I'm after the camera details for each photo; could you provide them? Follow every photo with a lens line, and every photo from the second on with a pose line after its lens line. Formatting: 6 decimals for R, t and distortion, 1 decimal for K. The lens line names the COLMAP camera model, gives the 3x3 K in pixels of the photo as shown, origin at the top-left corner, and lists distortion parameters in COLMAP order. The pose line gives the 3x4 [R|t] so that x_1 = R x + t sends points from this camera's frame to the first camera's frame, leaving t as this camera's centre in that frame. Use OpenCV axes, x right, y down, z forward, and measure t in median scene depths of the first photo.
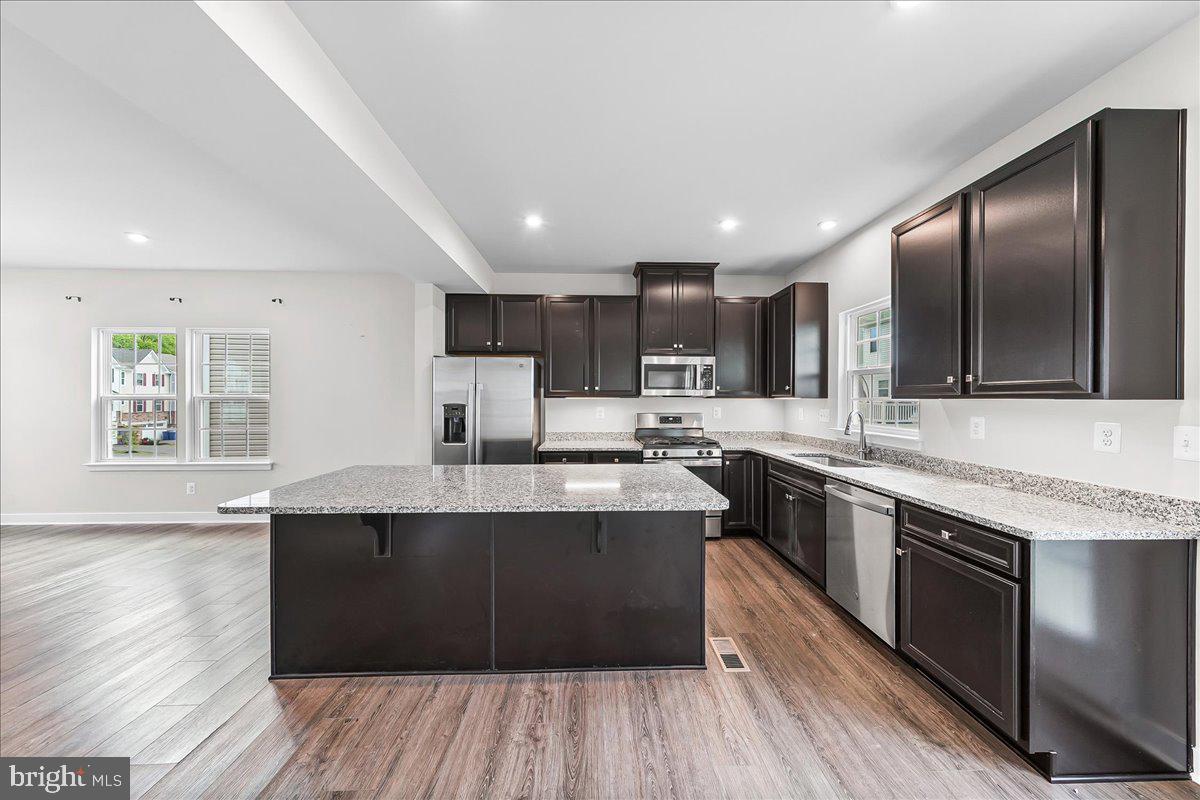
lens RADIAL K [[414.3, 0, 604.8], [0, 414.3, 399.4], [0, 0, 1]] dist [0.007189, -0.000320]
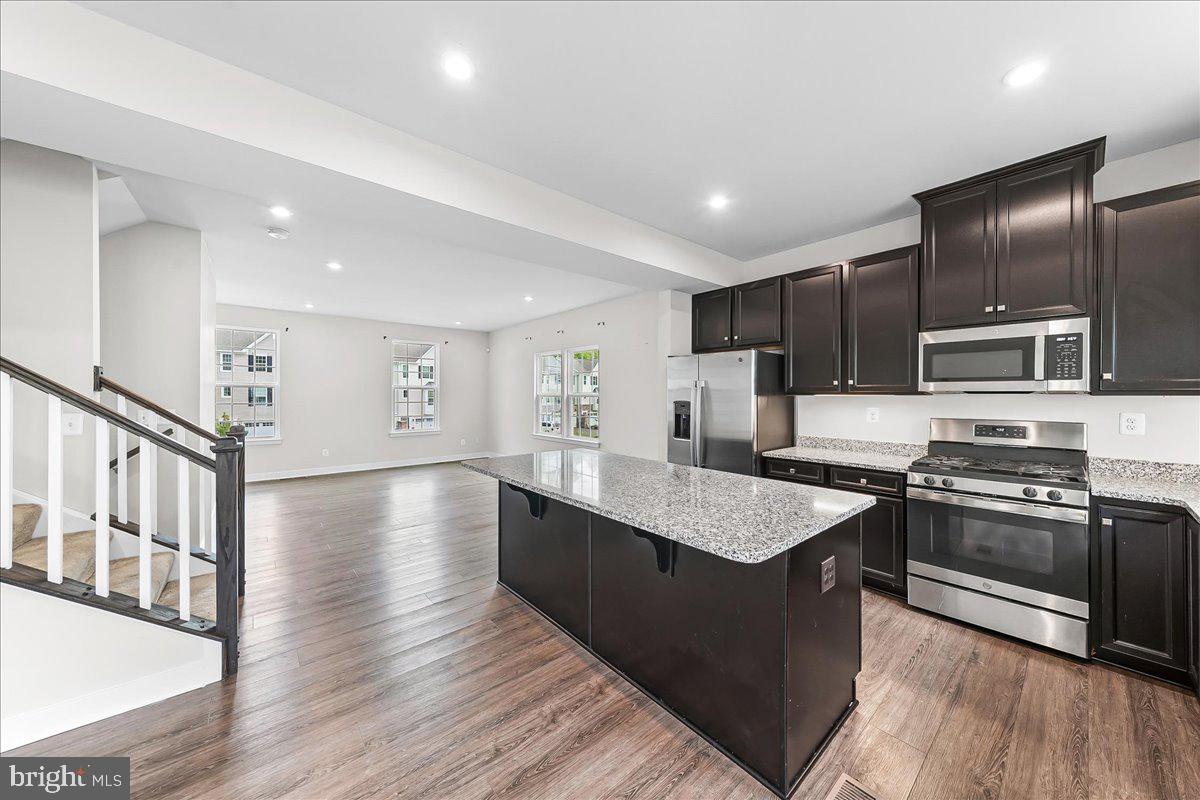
lens RADIAL K [[414.3, 0, 602.5], [0, 414.3, 396.9], [0, 0, 1]] dist [0.007189, -0.000320]
pose [[0.621728, 0.002722, -0.783228, 0.313975], [-0.001863, 0.999996, 0.001996, -0.001238], [0.783231, 0.000218, 0.621731, 0.189799]]
